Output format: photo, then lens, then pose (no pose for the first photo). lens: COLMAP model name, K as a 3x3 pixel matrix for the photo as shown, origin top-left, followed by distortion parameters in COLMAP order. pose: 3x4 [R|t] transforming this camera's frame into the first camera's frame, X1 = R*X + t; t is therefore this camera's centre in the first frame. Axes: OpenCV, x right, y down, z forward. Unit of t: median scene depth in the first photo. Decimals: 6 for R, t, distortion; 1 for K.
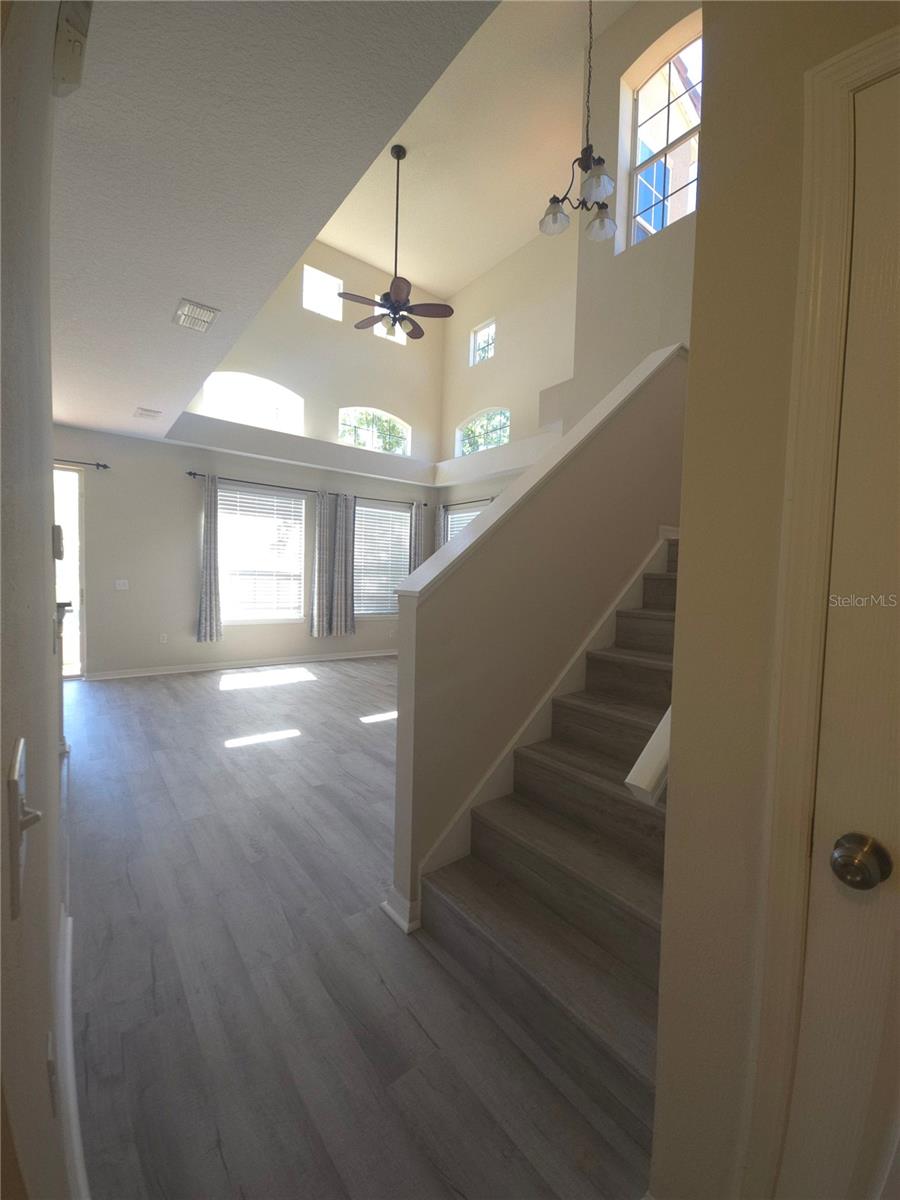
lens RADIAL K [[489.0, 0, 456.4], [0, 489.0, 601.6], [0, 0, 1]] dist [0.006748, -0.003515]
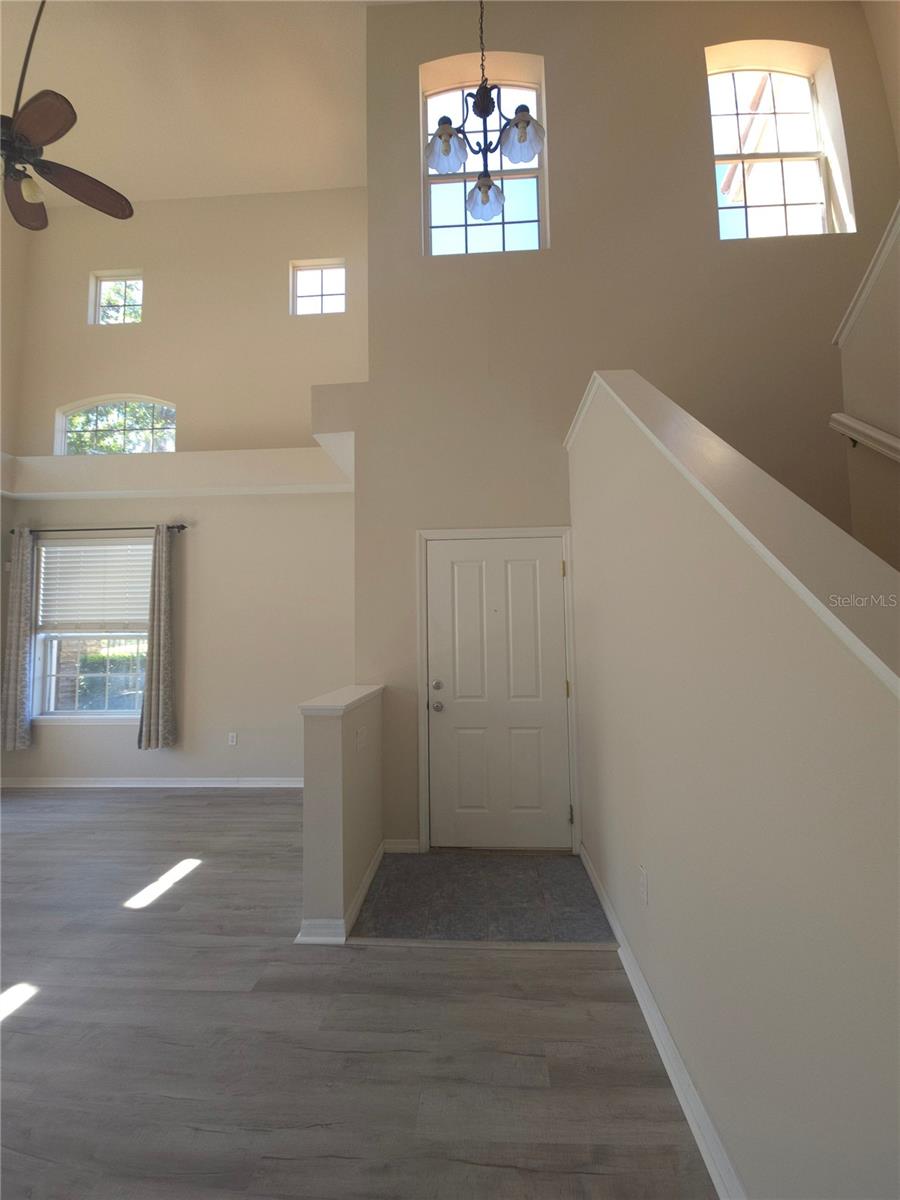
lens RADIAL K [[489.0, 0, 457.4], [0, 489.0, 599.8], [0, 0, 1]] dist [0.006748, -0.003515]
pose [[0.661221, 0.014233, 0.750057, -0.169597], [0.072349, 0.993950, -0.082641, -0.035924], [-0.746695, 0.108910, 0.656190, 0.319075]]
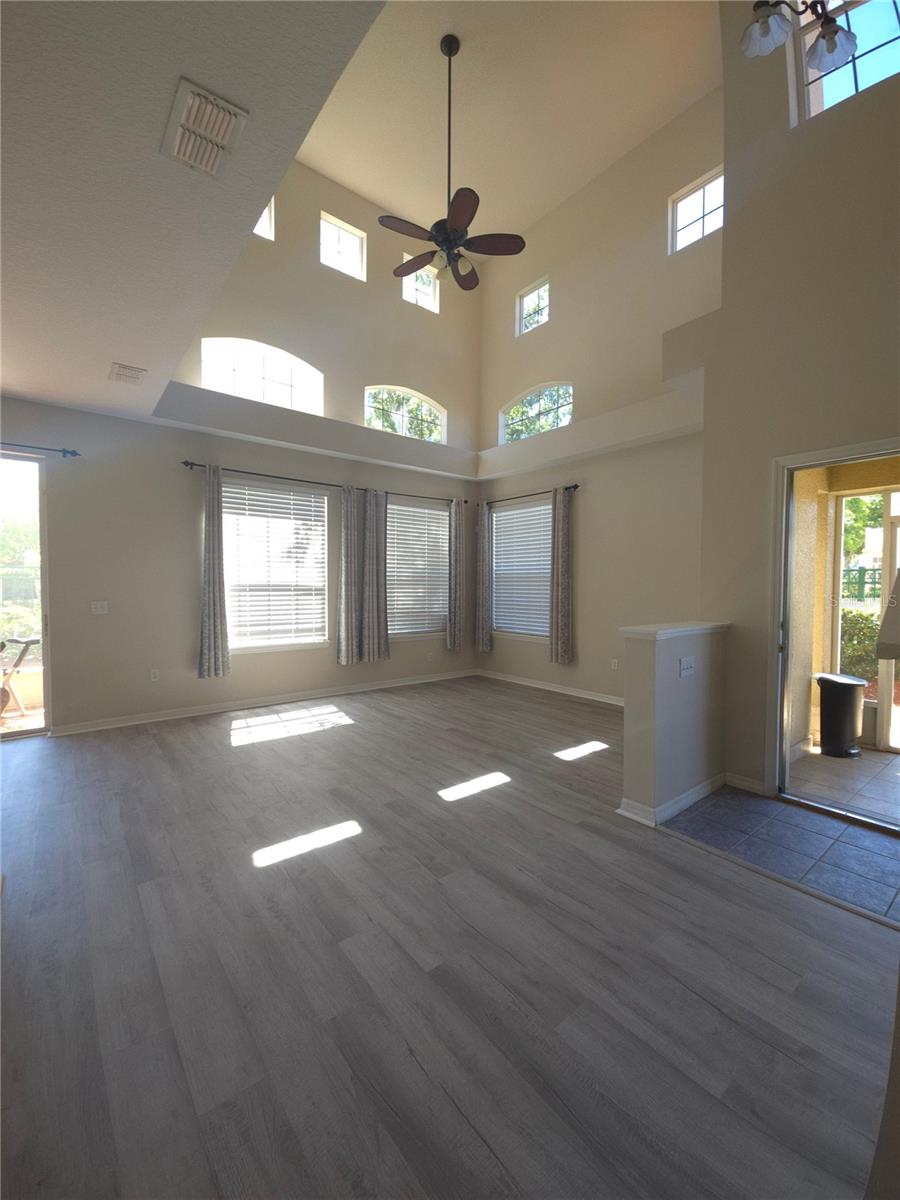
lens RADIAL K [[489.0, 0, 457.4], [0, 489.0, 601.3], [0, 0, 1]] dist [0.006748, -0.003515]
pose [[0.999606, -0.024999, 0.012728, -0.122849], [0.025219, 0.999529, -0.017472, -0.015927], [-0.012285, 0.017786, 0.999766, 0.210801]]
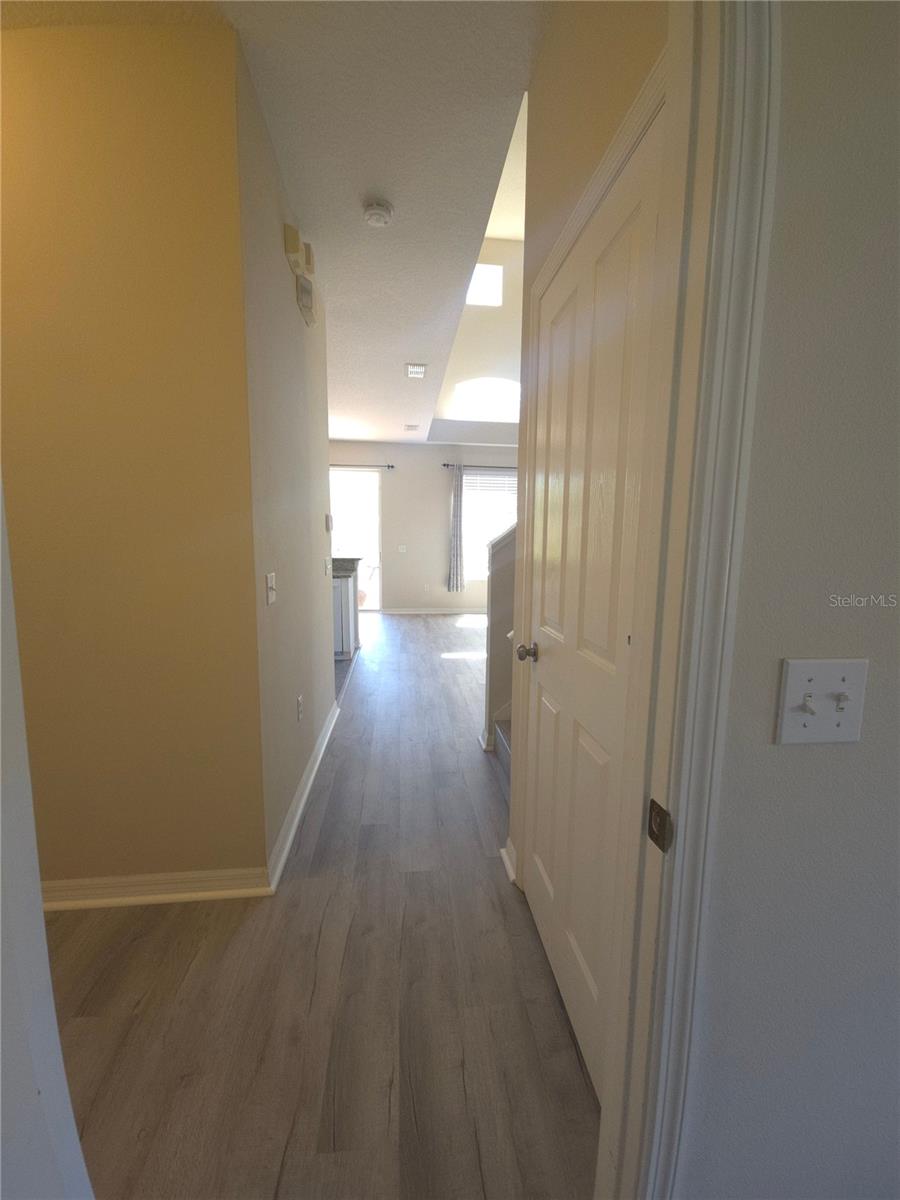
lens RADIAL K [[489.0, 0, 449.7], [0, 489.0, 601.6], [0, 0, 1]] dist [0.006748, -0.003515]
pose [[0.842856, 0.048931, -0.535909, 0.195790], [-0.013373, 0.997455, 0.070039, 0.016045], [0.537972, -0.051866, 0.841365, -0.128503]]
